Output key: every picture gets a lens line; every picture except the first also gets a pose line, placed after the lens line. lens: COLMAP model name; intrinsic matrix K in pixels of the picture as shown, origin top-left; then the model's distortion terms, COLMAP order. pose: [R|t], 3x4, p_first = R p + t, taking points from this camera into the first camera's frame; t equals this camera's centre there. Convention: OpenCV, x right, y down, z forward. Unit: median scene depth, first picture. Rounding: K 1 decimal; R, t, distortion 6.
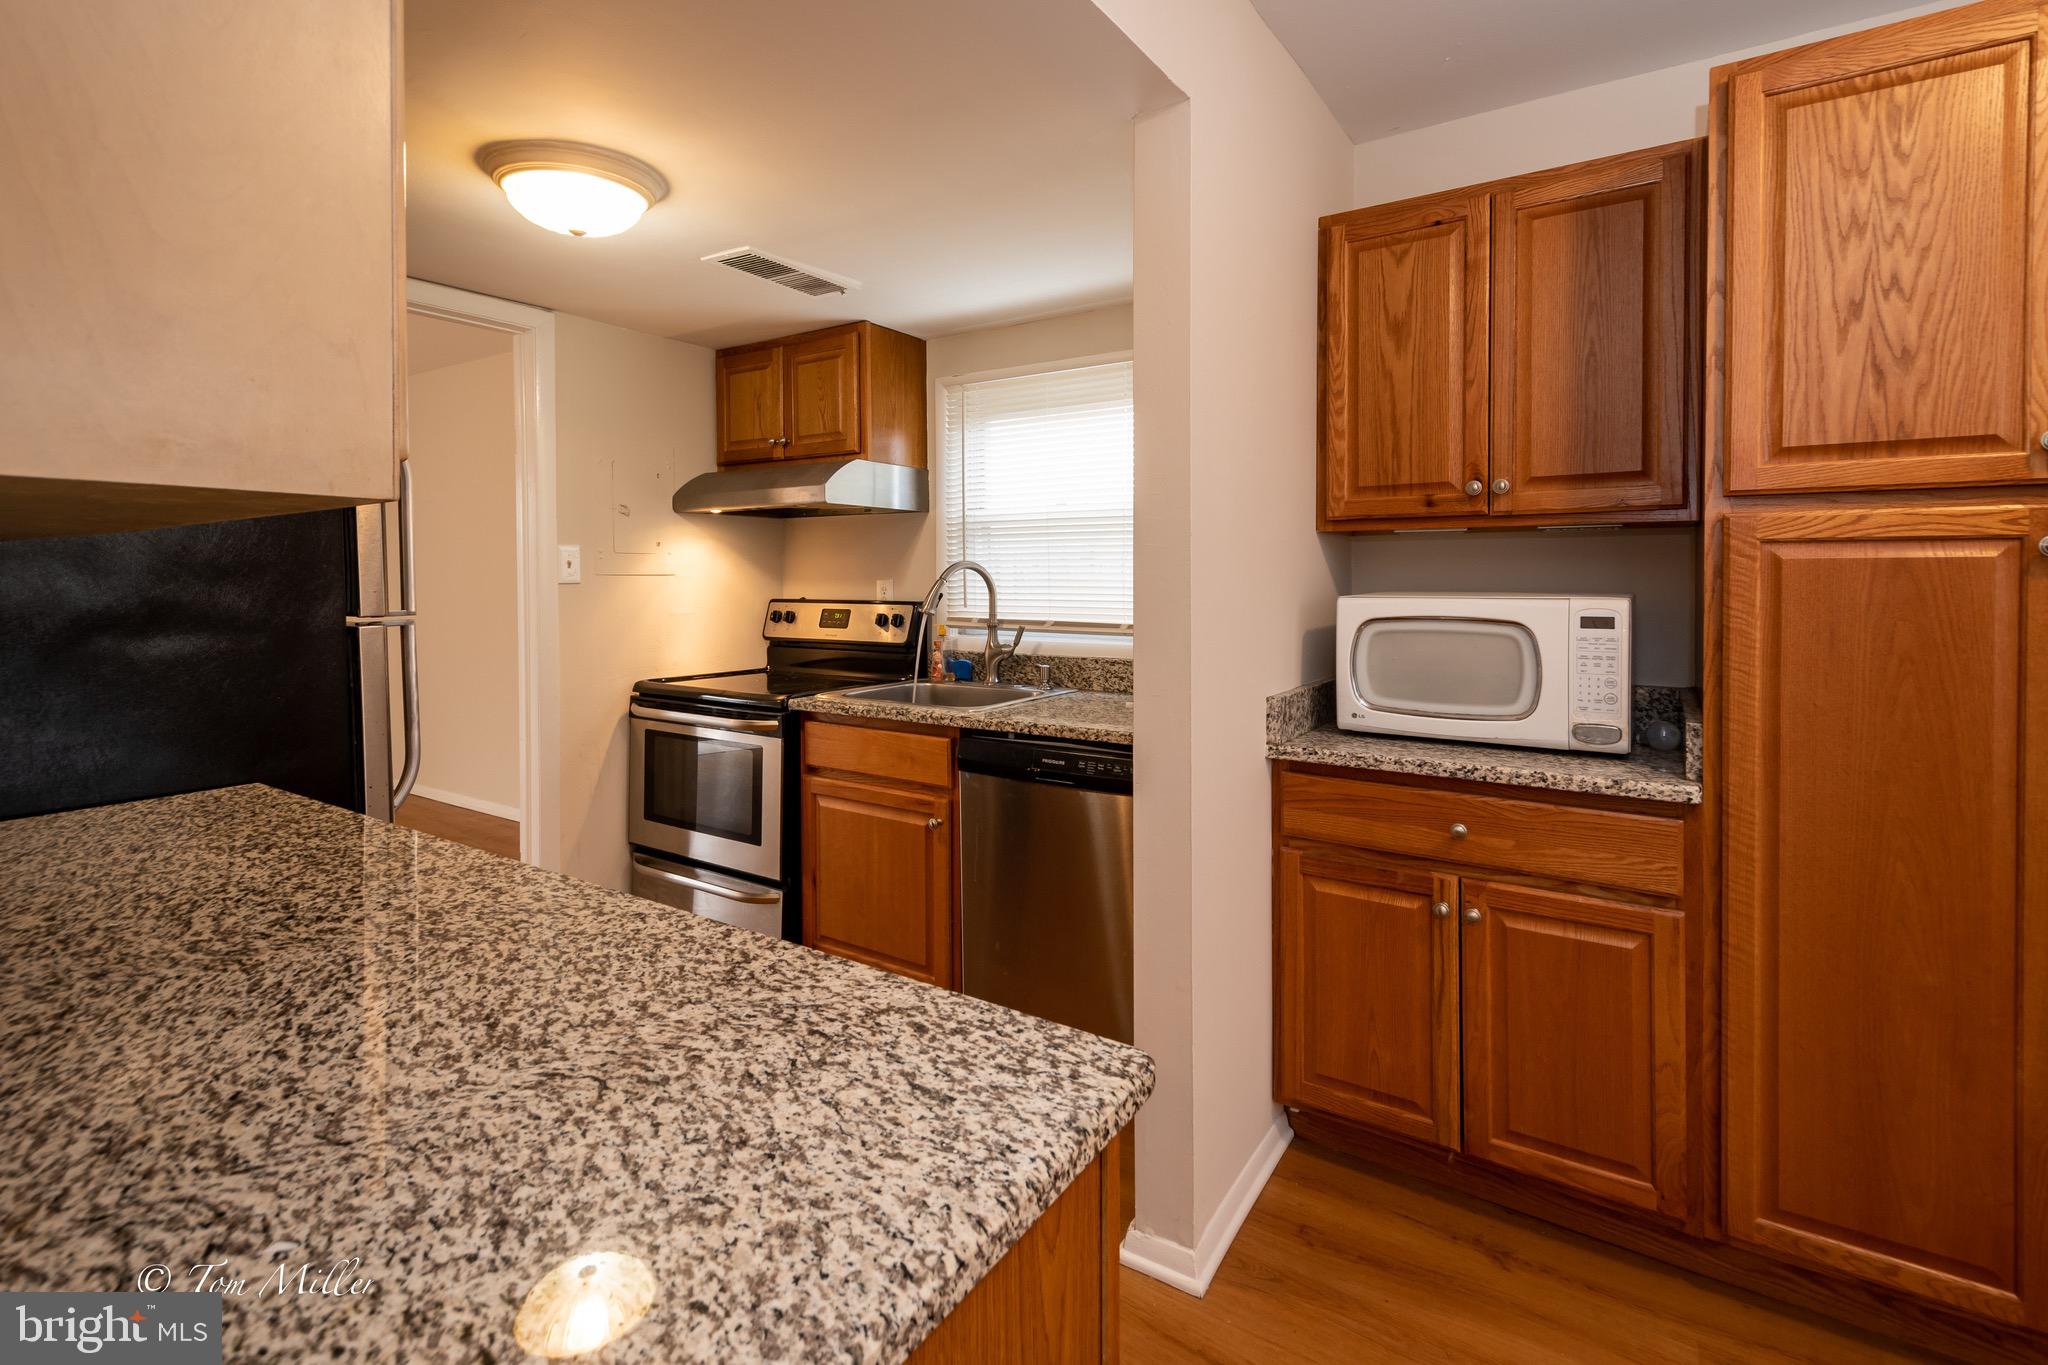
lens RADIAL K [[925.4, 0, 1082.1], [0, 925.4, 585.4], [0, 0, 1]] dist [0.020967, -0.004912]
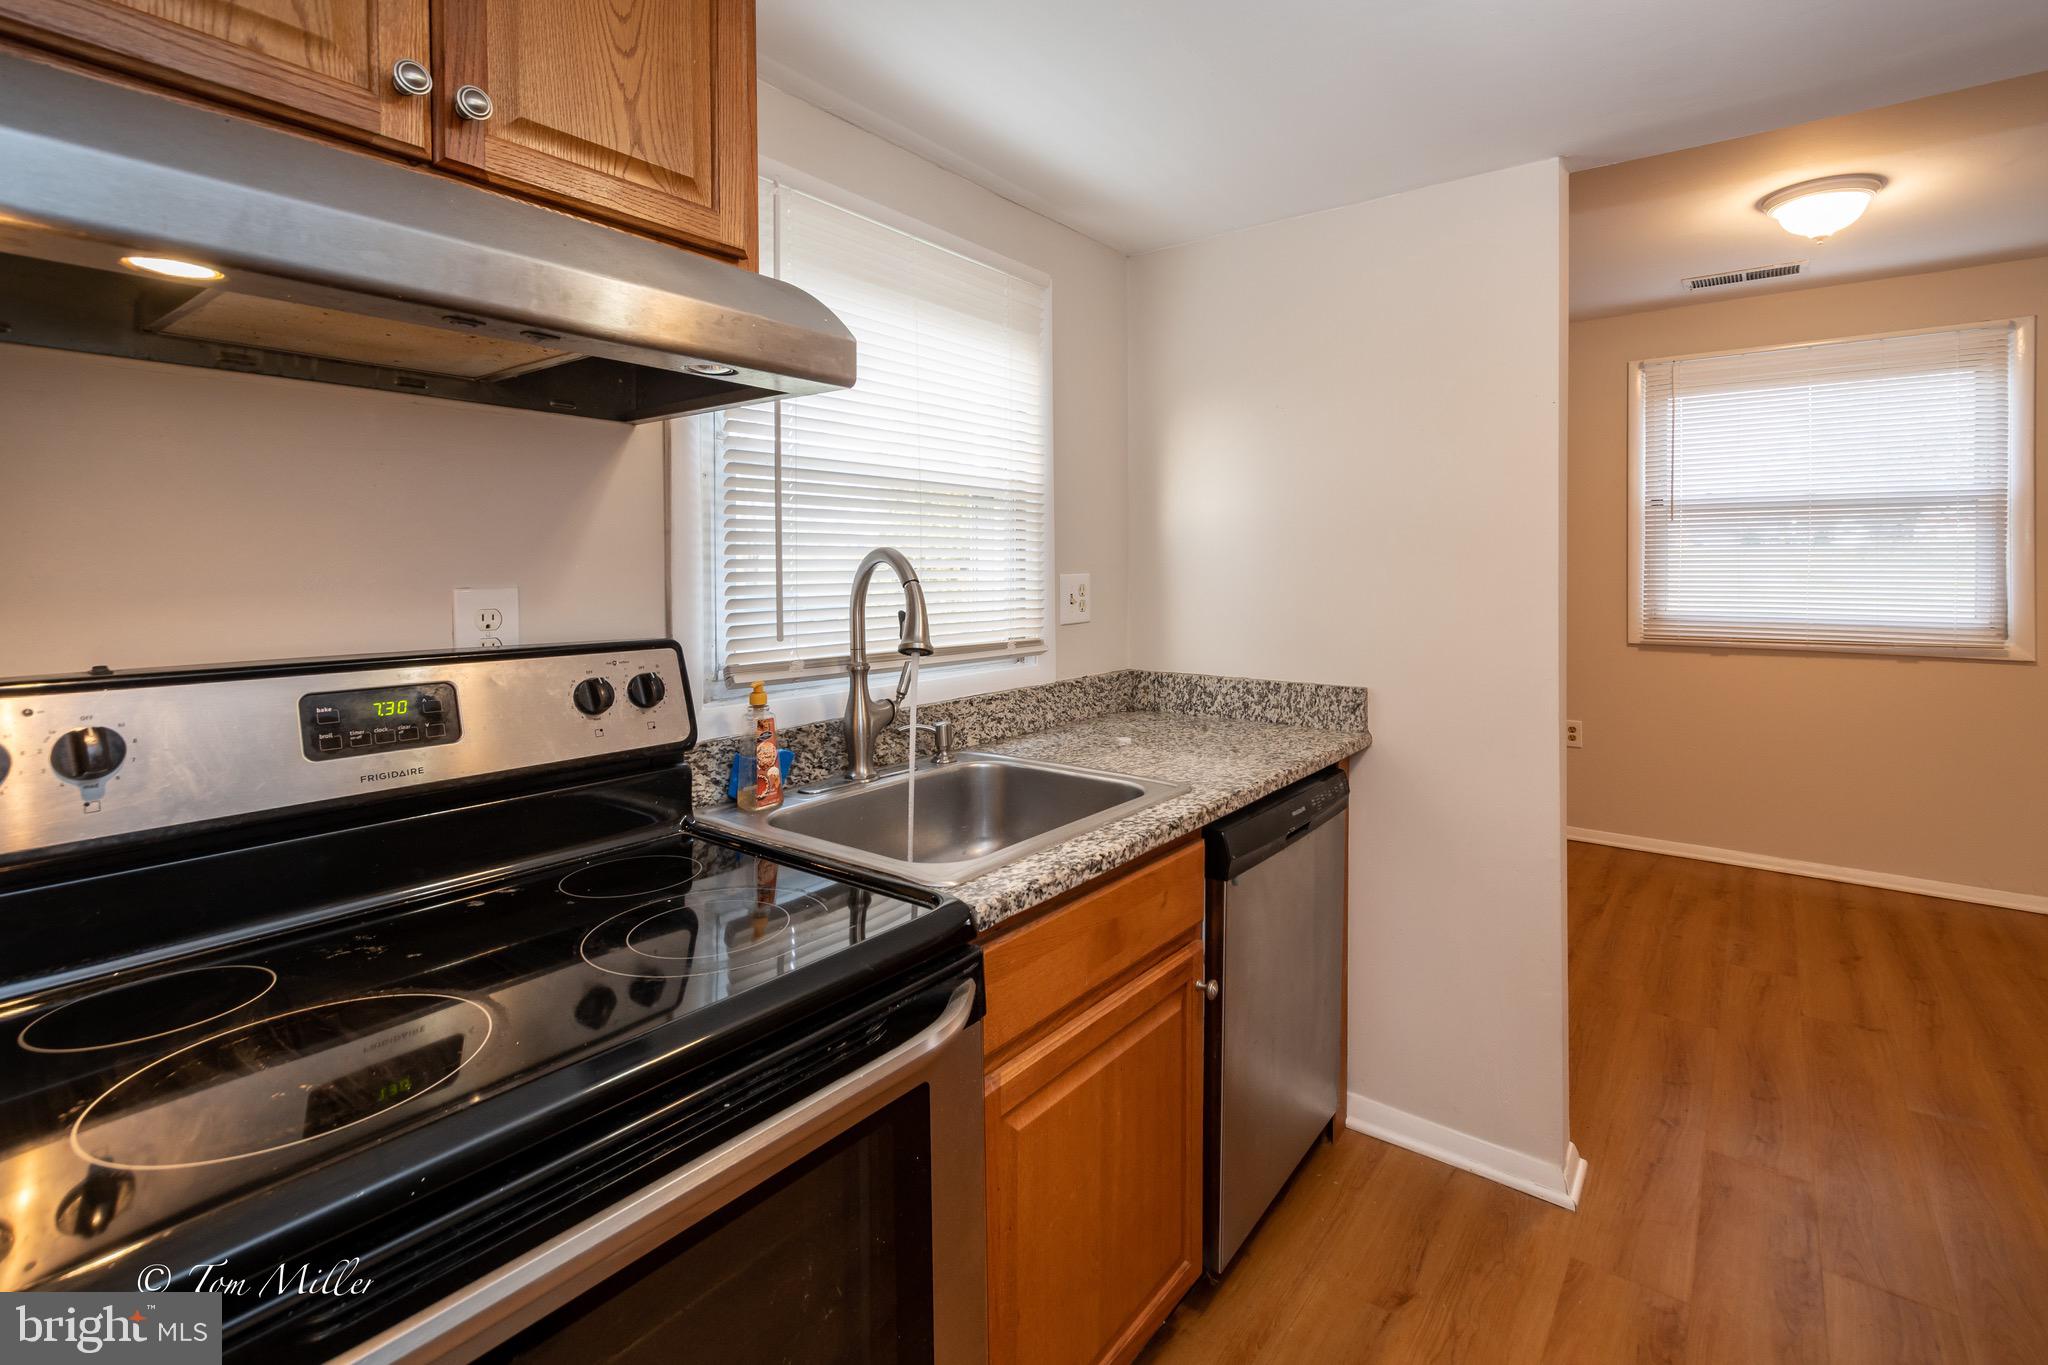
lens RADIAL K [[949.1, 0, 1020.1], [0, 949.1, 574.6], [0, 0, 1]] dist [0.009503, 0.000735]
pose [[0.101065, -0.006628, 0.994858, -1.178330], [0.012717, 0.999905, 0.005370, -0.022730], [-0.994799, 0.012109, 0.101139, 1.597789]]
